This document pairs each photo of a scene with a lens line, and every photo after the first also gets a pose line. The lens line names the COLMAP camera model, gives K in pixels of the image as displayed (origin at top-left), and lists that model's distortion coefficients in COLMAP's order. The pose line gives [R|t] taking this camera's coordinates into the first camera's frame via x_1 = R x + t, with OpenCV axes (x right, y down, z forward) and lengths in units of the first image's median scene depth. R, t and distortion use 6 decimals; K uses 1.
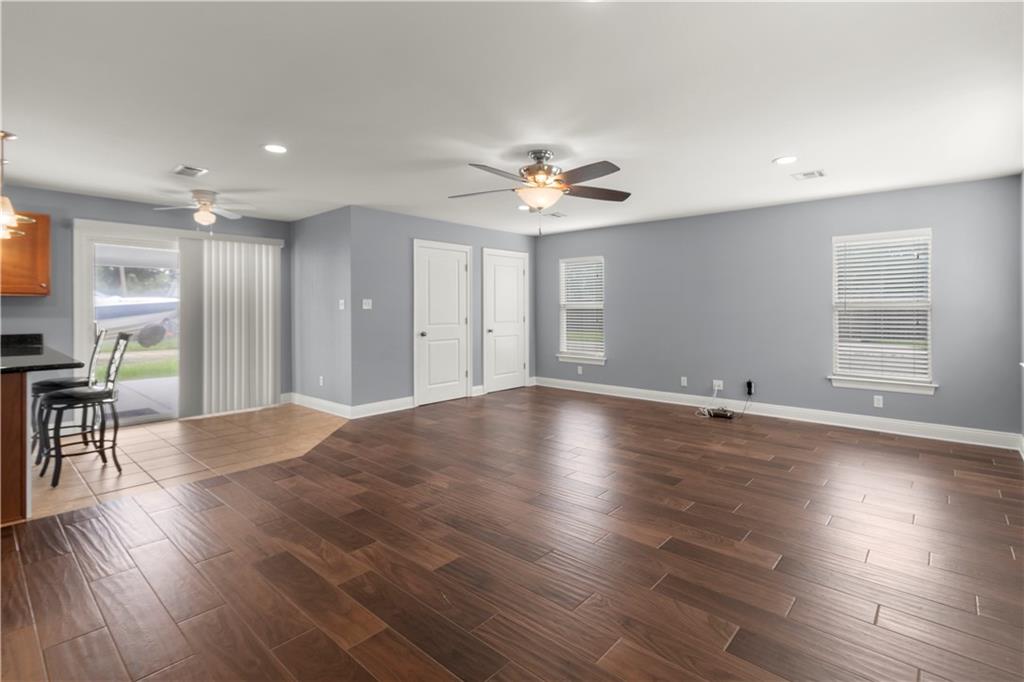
lens RADIAL K [[473.4, 0, 514.1], [0, 473.4, 279.3], [0, 0, 1]] dist [0.005791, 0.000361]
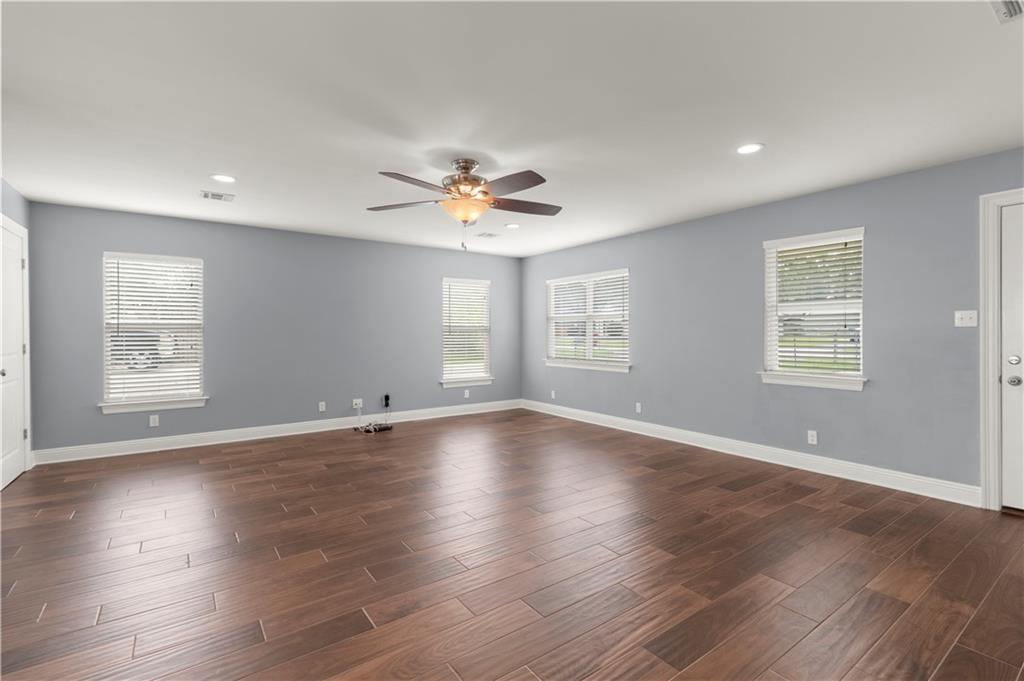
lens RADIAL K [[473.4, 0, 513.8], [0, 473.4, 335.7], [0, 0, 1]] dist [0.005791, 0.000361]
pose [[0.207515, -0.007236, 0.978205, -0.542432], [-0.065689, 0.997612, 0.021315, 0.026566], [-0.976024, -0.068680, 0.206544, 0.458906]]
